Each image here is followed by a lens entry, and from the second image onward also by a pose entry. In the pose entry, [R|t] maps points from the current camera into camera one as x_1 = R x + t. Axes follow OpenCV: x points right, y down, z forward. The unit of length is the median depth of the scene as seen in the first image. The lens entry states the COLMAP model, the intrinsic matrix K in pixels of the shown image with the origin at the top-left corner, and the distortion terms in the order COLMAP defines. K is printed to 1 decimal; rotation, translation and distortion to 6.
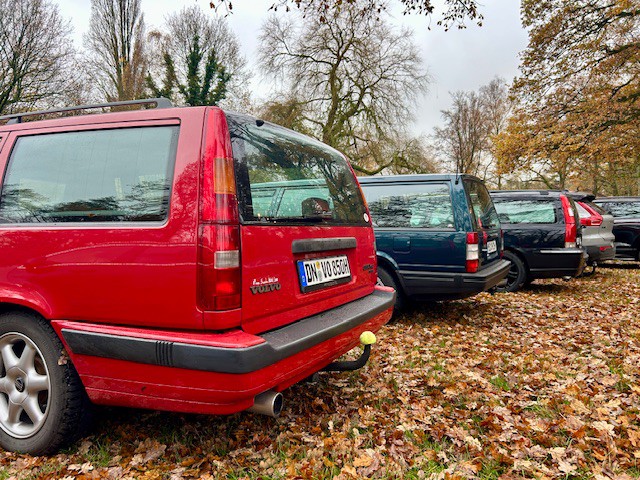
lens RADIAL K [[480.7, 0, 320.0], [0, 480.7, 240.0], [0, 0, 1]] dist [0.005520, -0.006068]
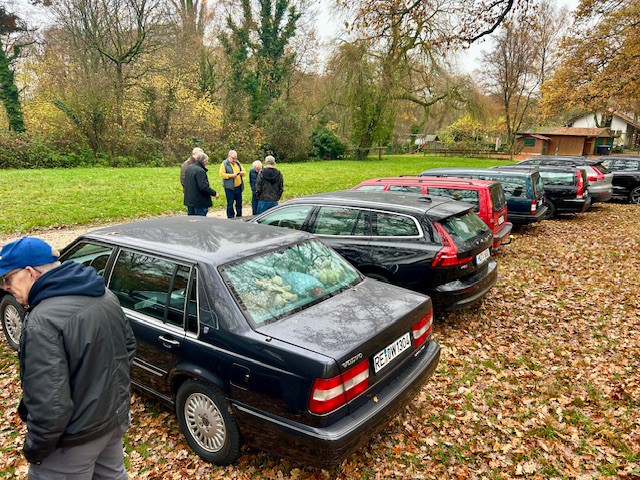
lens RADIAL K [[480.7, 0, 320.0], [0, 480.7, 240.0], [0, 0, 1]] dist [0.005520, -0.006068]
pose [[0.998218, 0.010346, -0.058771, -0.071811], [0.000188, 0.984308, 0.176460, -0.027421], [0.059675, -0.176157, 0.982552, -0.174564]]
